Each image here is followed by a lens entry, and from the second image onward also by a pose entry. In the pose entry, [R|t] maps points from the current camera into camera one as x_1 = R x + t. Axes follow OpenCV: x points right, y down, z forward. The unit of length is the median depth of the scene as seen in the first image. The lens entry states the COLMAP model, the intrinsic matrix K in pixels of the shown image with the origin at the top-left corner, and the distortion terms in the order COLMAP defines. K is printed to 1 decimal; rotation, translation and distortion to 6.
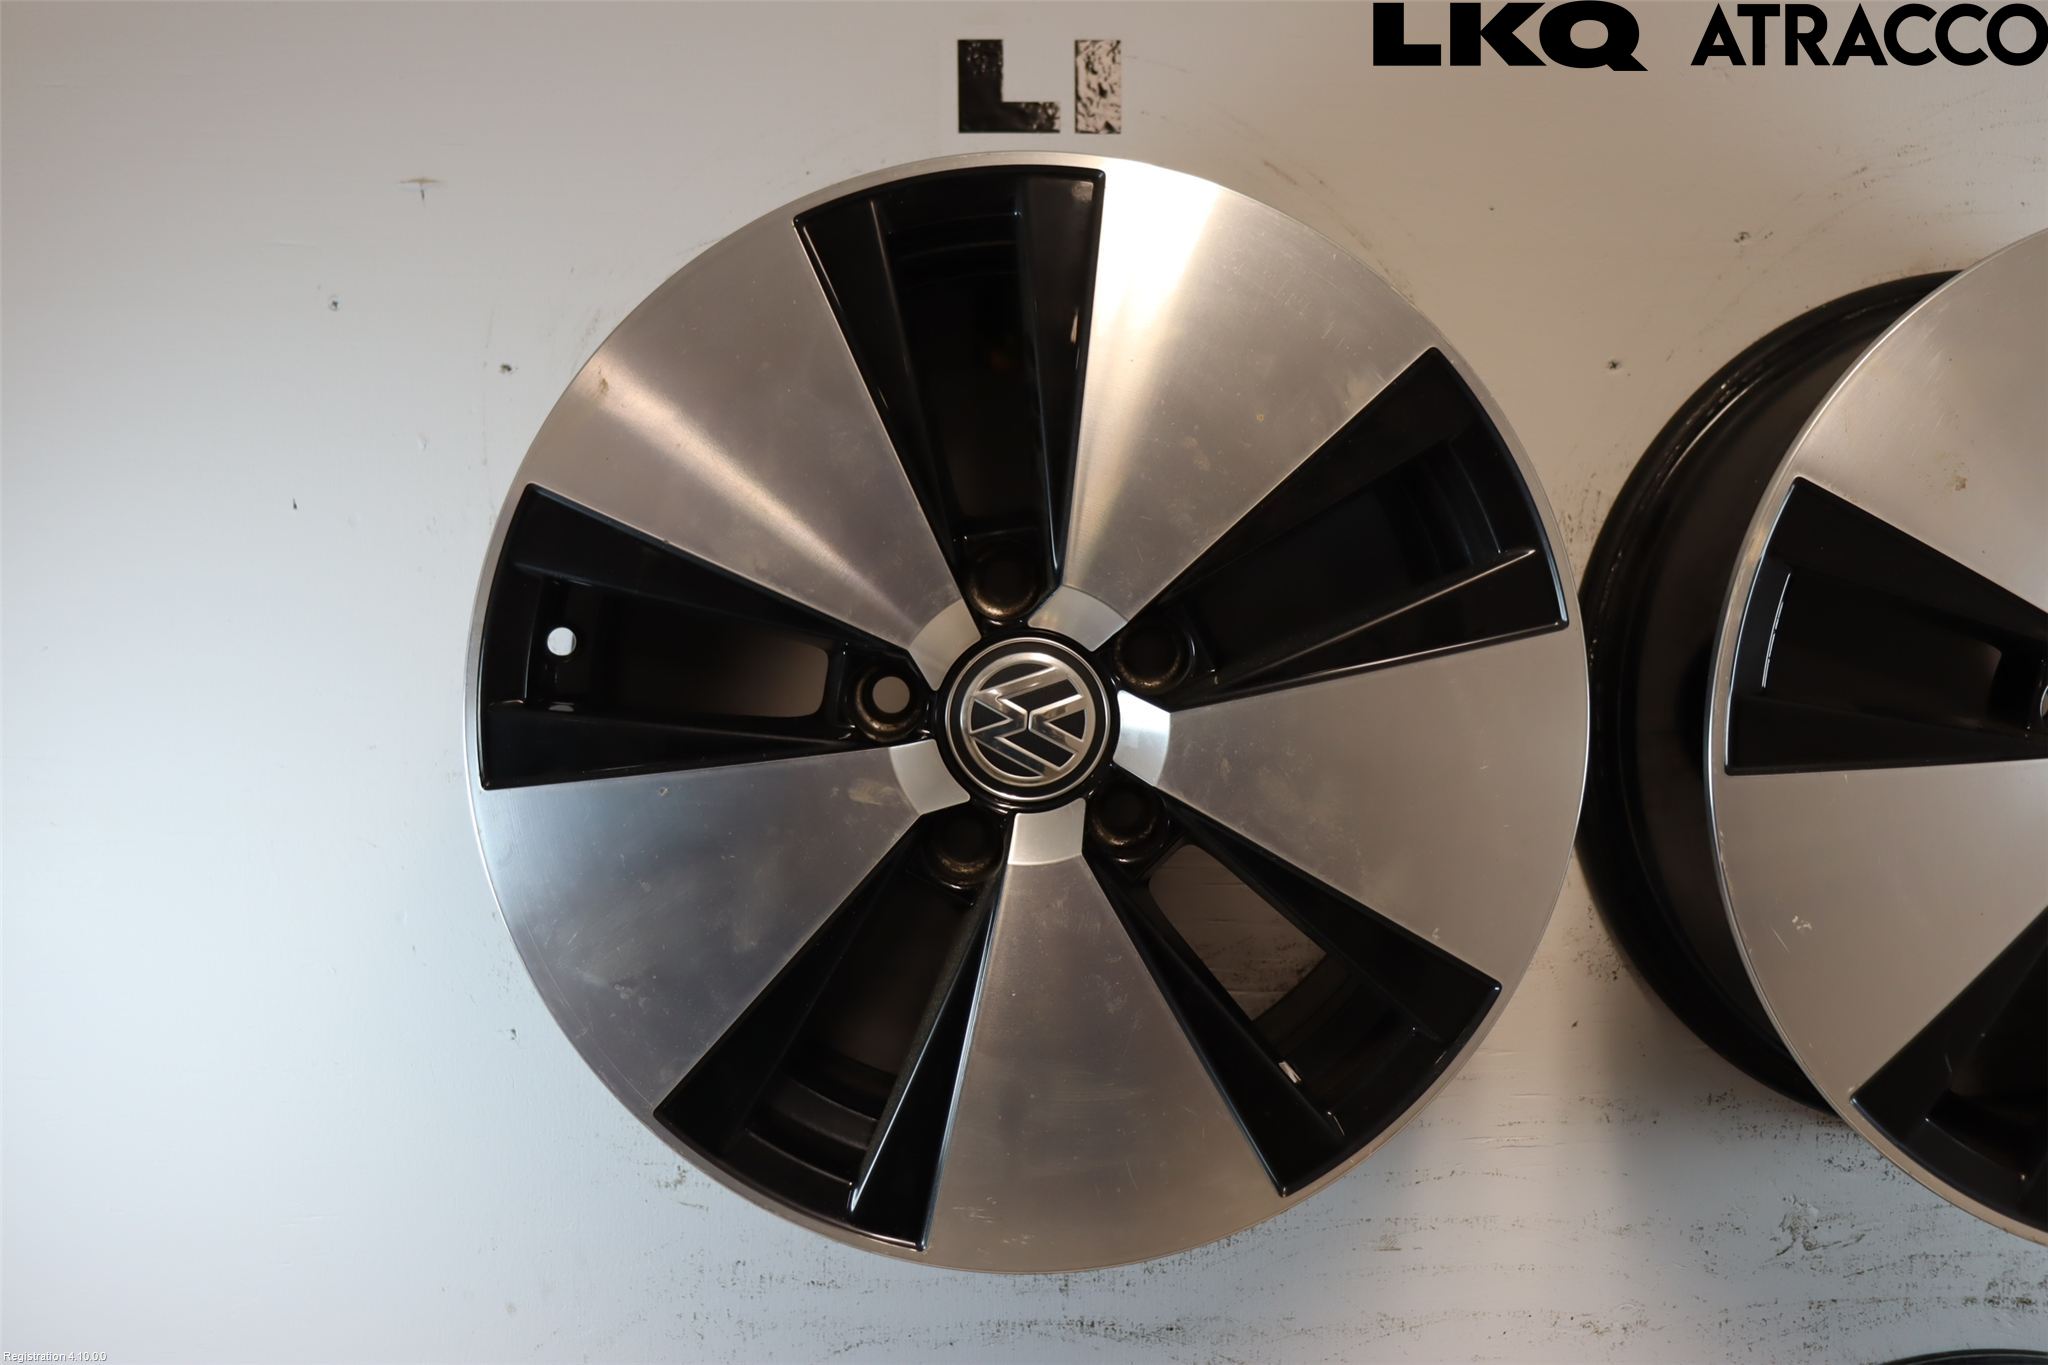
lens RADIAL K [[1916.7, 0, 1024.0], [0, 1916.7, 682.5], [0, 0, 1]] dist [-0.102133, 0.010247]
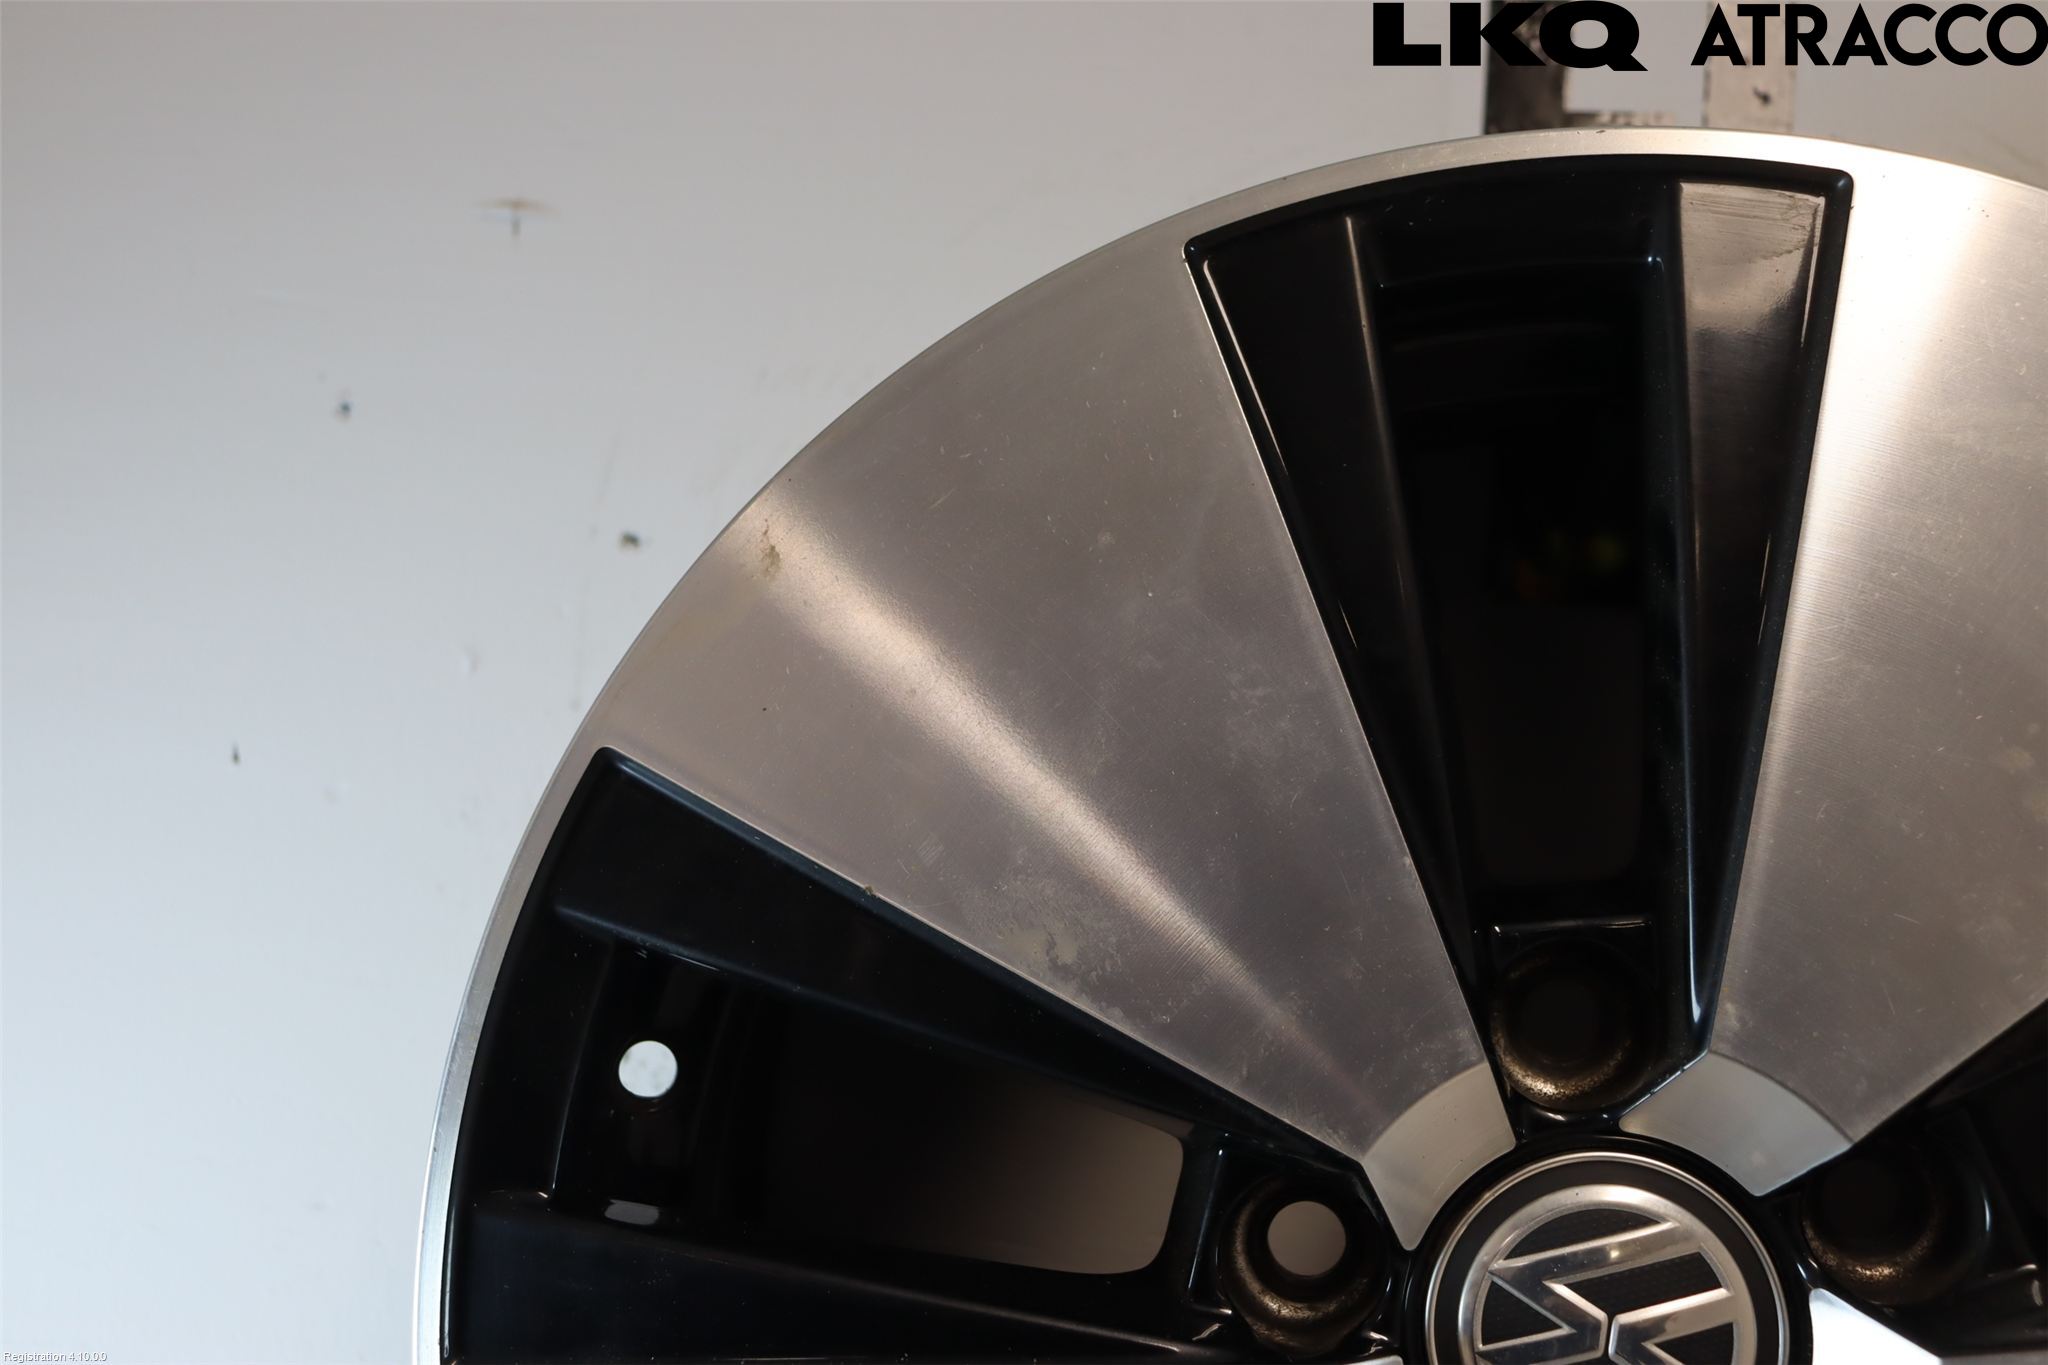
lens RADIAL K [[2568.9, 0, 1024.7], [0, 2568.9, 653.4], [0, 0, 1]] dist [-0.086775, 0.344705]
pose [[0.986784, 0.062849, -0.149355, -0.055176], [-0.085163, 0.985307, -0.148047, -0.039114], [0.137856, 0.158810, 0.977637, 0.357444]]
